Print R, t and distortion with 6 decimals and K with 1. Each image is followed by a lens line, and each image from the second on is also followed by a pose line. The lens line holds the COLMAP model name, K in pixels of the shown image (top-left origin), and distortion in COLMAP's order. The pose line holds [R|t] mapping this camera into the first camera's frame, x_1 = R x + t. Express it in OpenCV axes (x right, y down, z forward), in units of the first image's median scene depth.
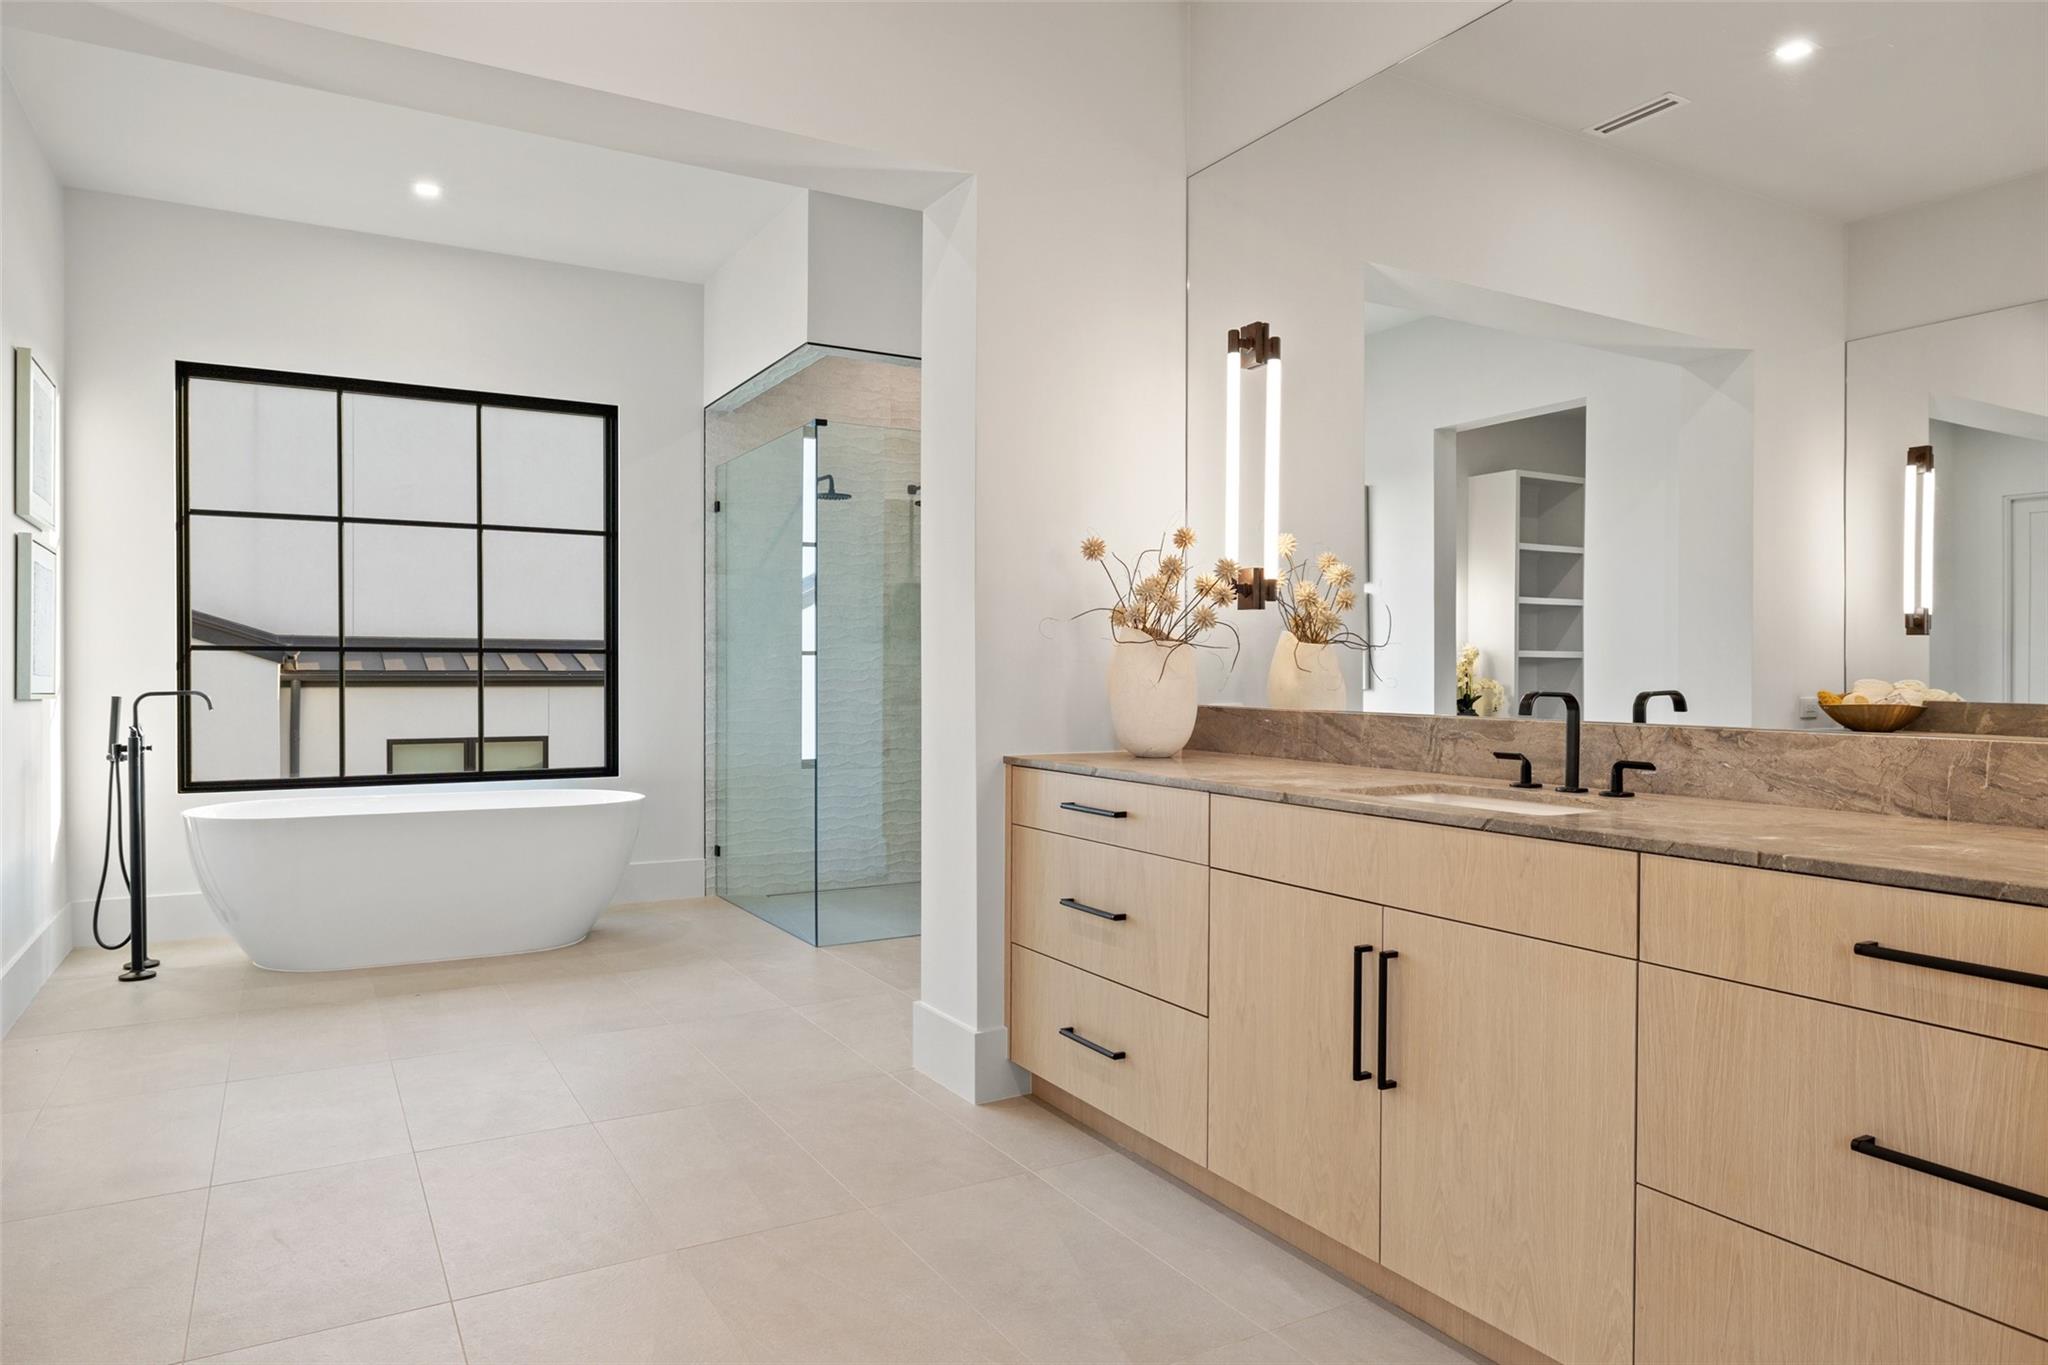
lens RADIAL K [[1284.3, 0, 1023.9], [0, 1284.3, 685.9], [0, 0, 1]] dist [0.003018, 0.004952]
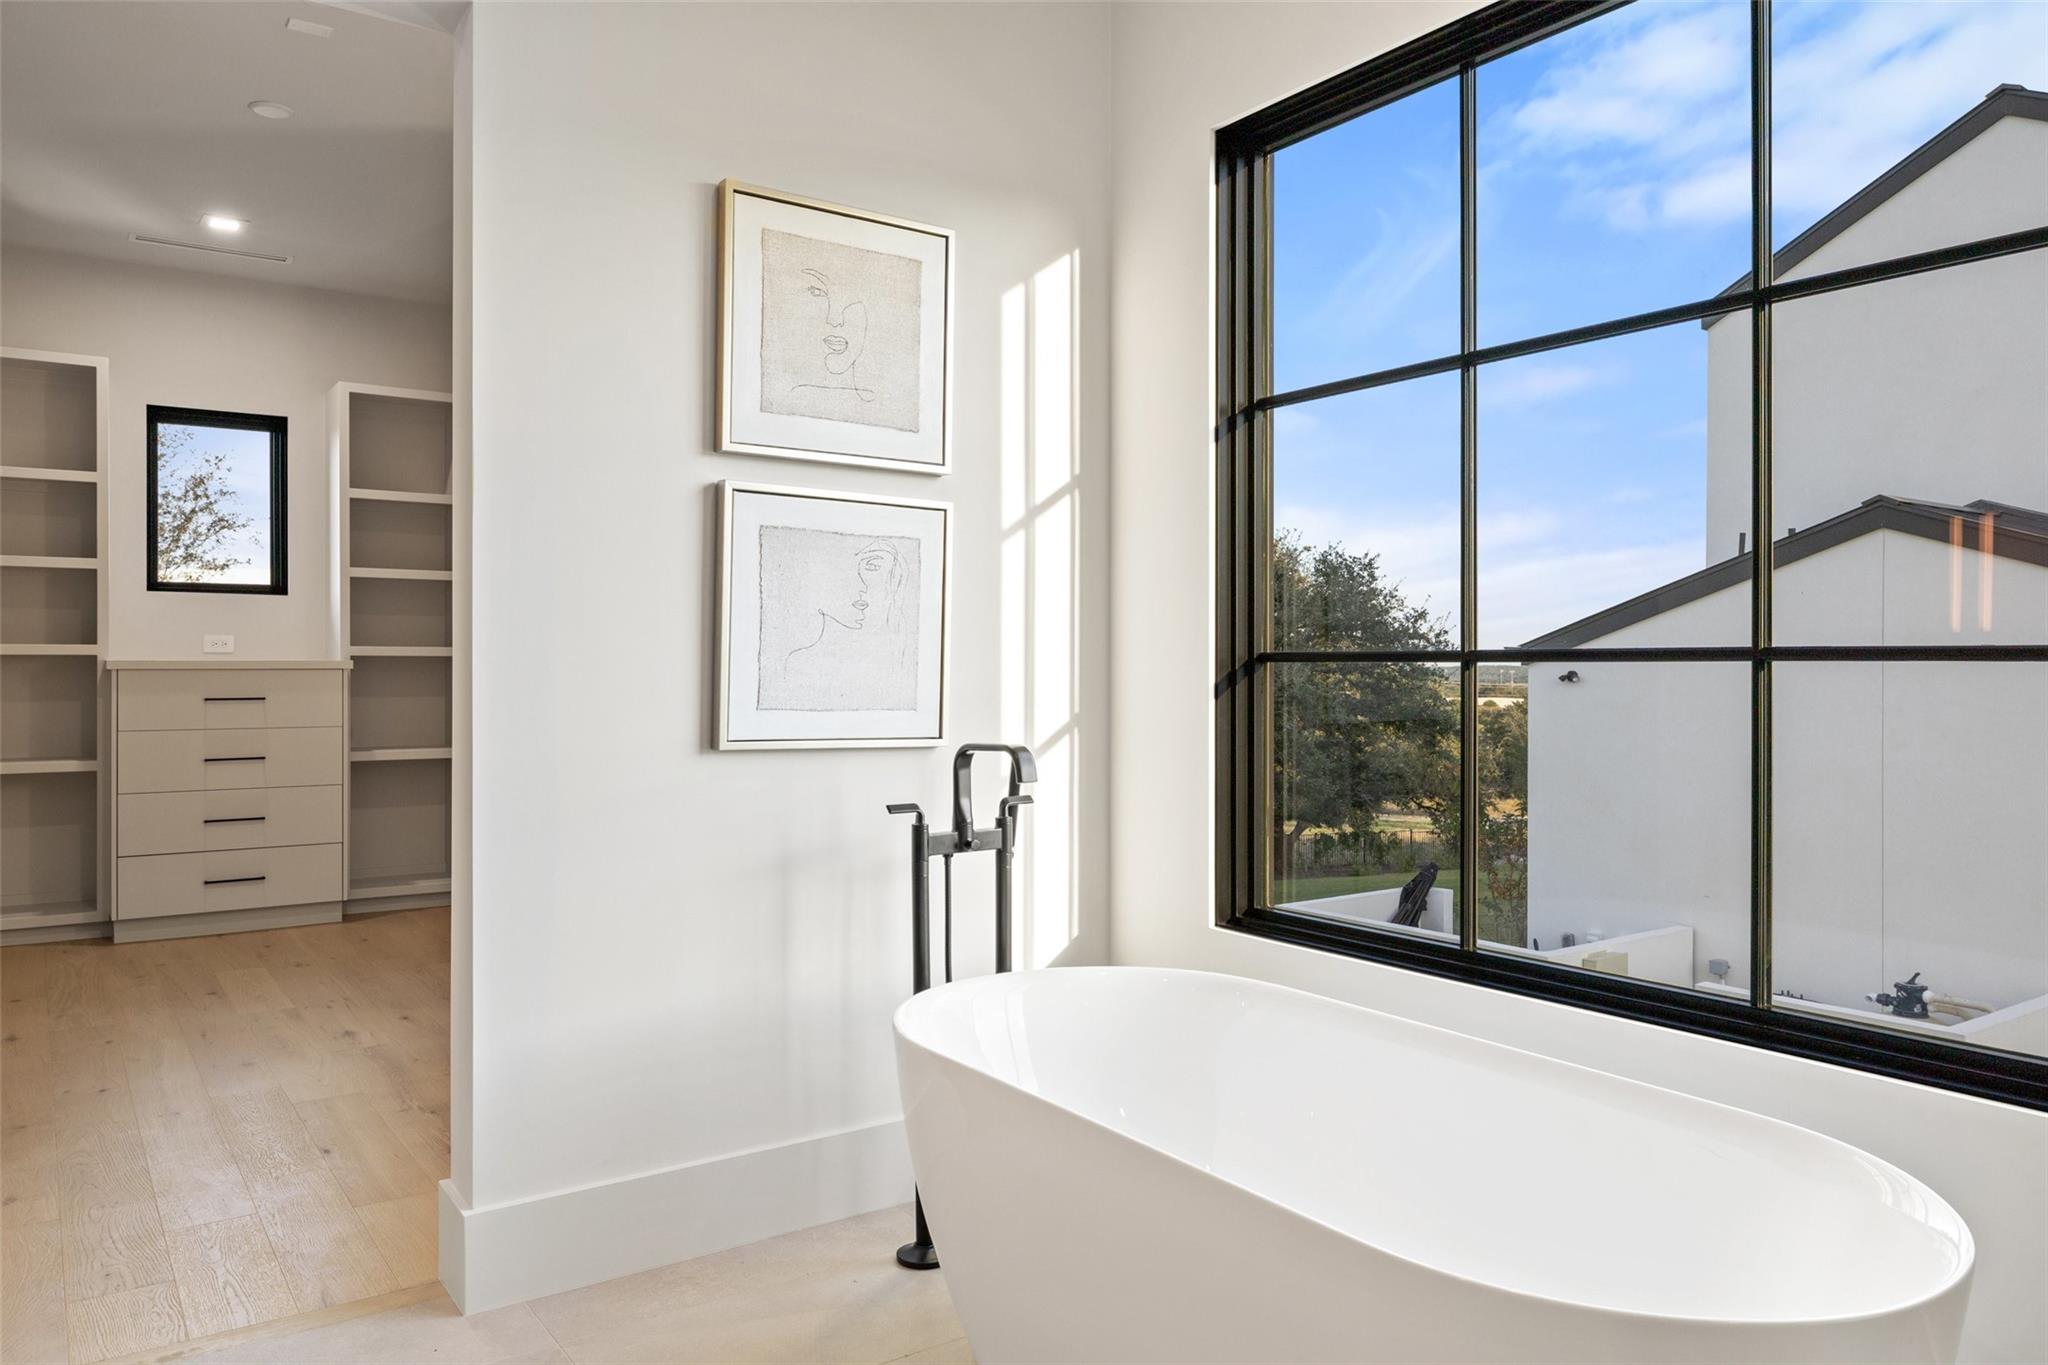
lens RADIAL K [[1439.8, 0, 1023.9], [0, 1439.8, 671.0], [0, 0, 1]] dist [-0.005061, 0.007084]
pose [[0.101813, 0.005231, -0.994790, -0.099477], [-0.007482, 0.999962, 0.004493, -0.040850], [0.994775, 0.006986, 0.101848, 1.329492]]
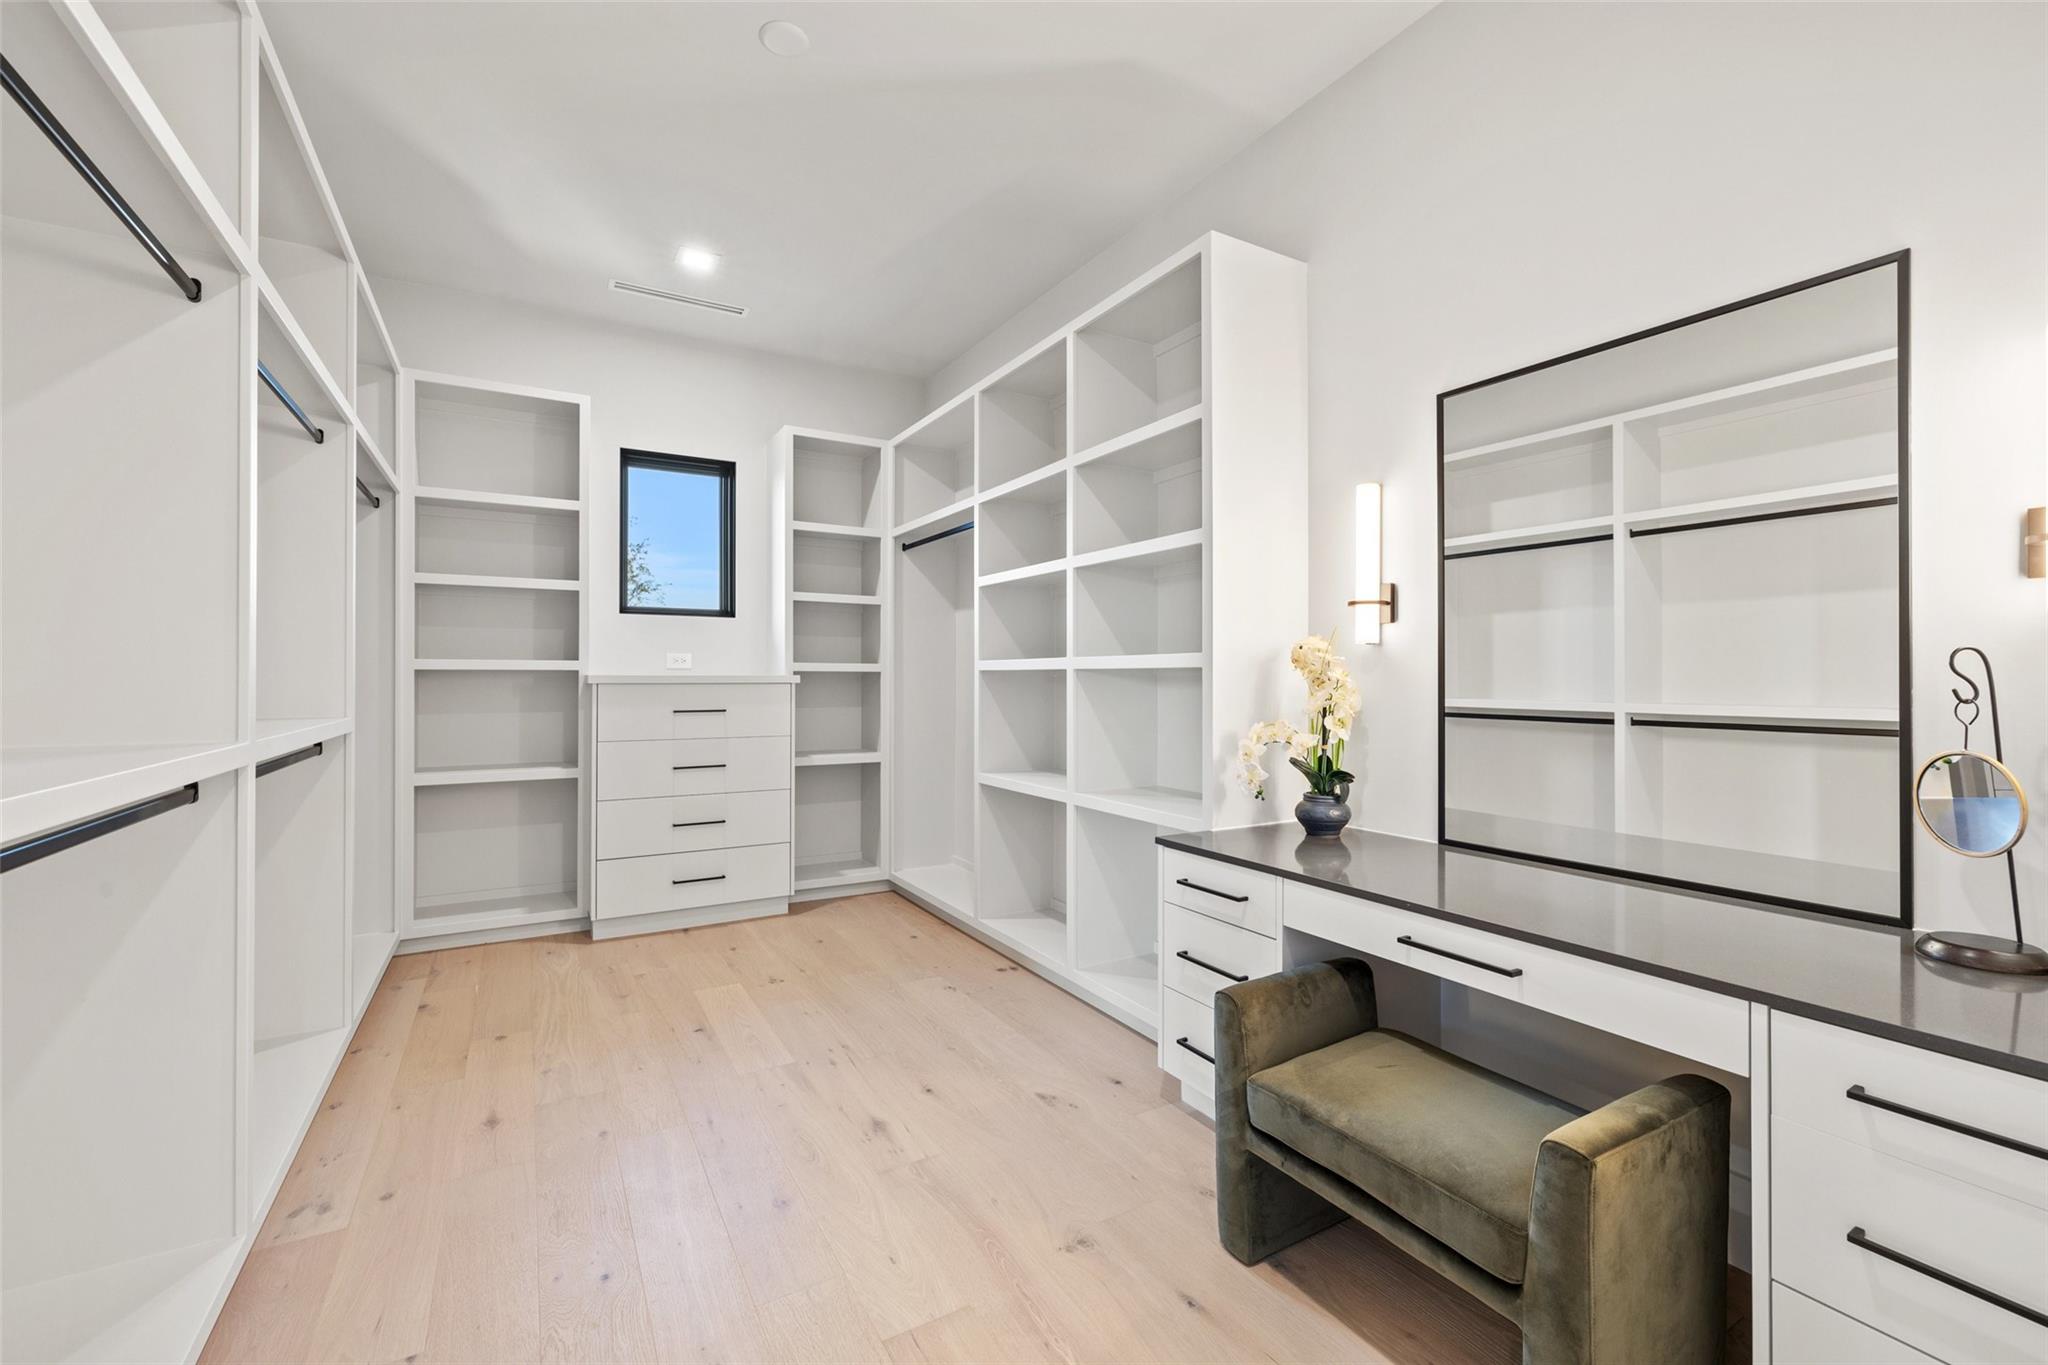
lens RADIAL K [[867.8, 0, 1013.7], [0, 867.8, 670.7], [0, 0, 1]] dist [0.007922, -0.000219]
pose [[0.008722, -0.006473, -0.999941, -0.848245], [-0.006756, 0.999956, -0.006532, -0.039759], [0.999939, 0.006812, 0.008677, 0.925034]]
